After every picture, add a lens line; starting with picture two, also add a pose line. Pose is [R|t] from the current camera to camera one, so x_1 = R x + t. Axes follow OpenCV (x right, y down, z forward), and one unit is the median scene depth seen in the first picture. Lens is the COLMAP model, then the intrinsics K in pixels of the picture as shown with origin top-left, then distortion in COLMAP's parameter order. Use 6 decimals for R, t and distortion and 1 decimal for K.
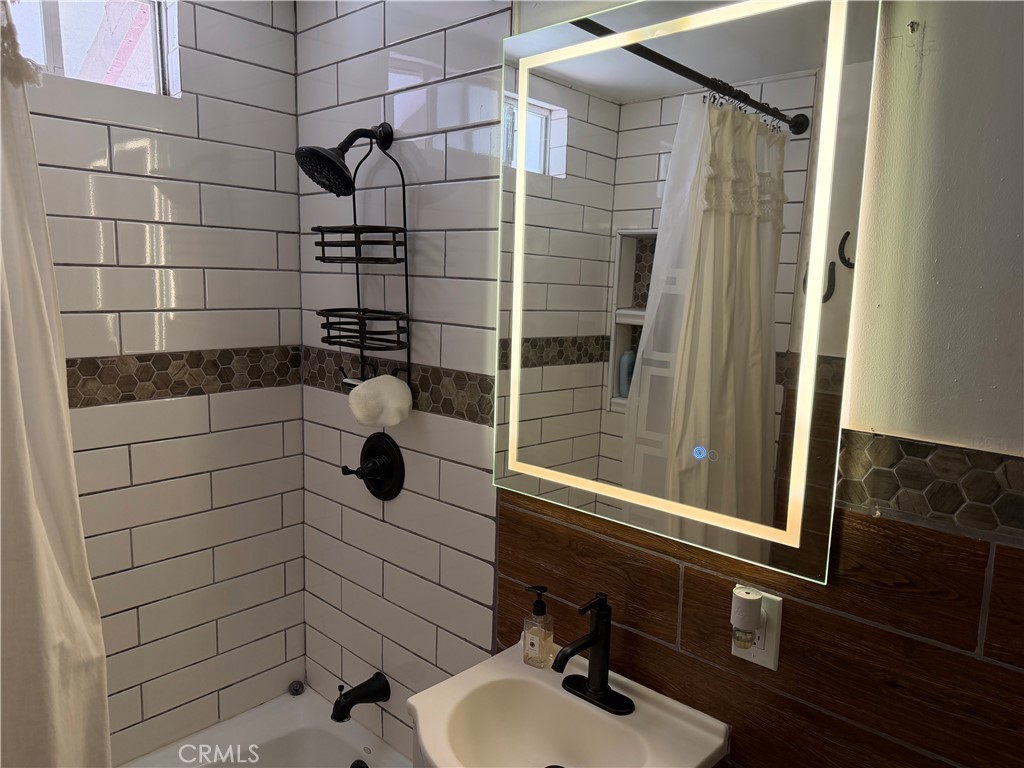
lens RADIAL K [[721.2, 0, 518.0], [0, 721.2, 395.6], [0, 0, 1]] dist [0.071198, -0.092967]
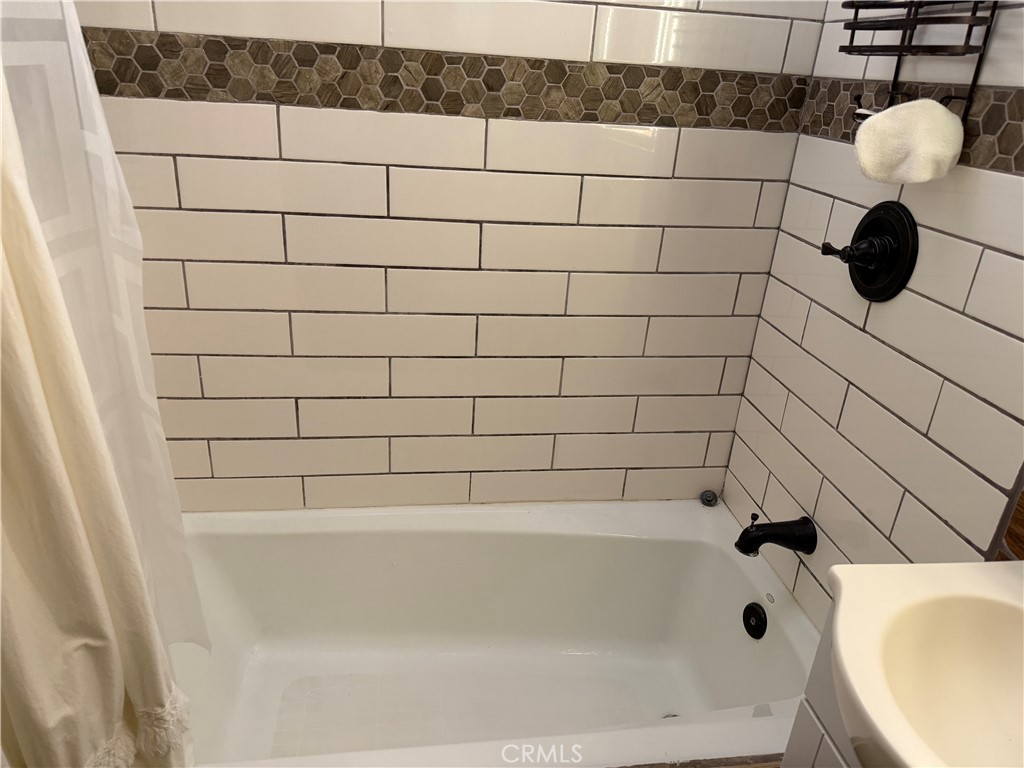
lens RADIAL K [[721.2, 0, 515.7], [0, 721.2, 386.1], [0, 0, 1]] dist [0.071198, -0.092967]
pose [[0.777504, 0.271555, -0.567226, -0.030761], [-0.137552, 0.953559, 0.267965, 0.083771], [0.613651, -0.130321, 0.778748, 0.231277]]
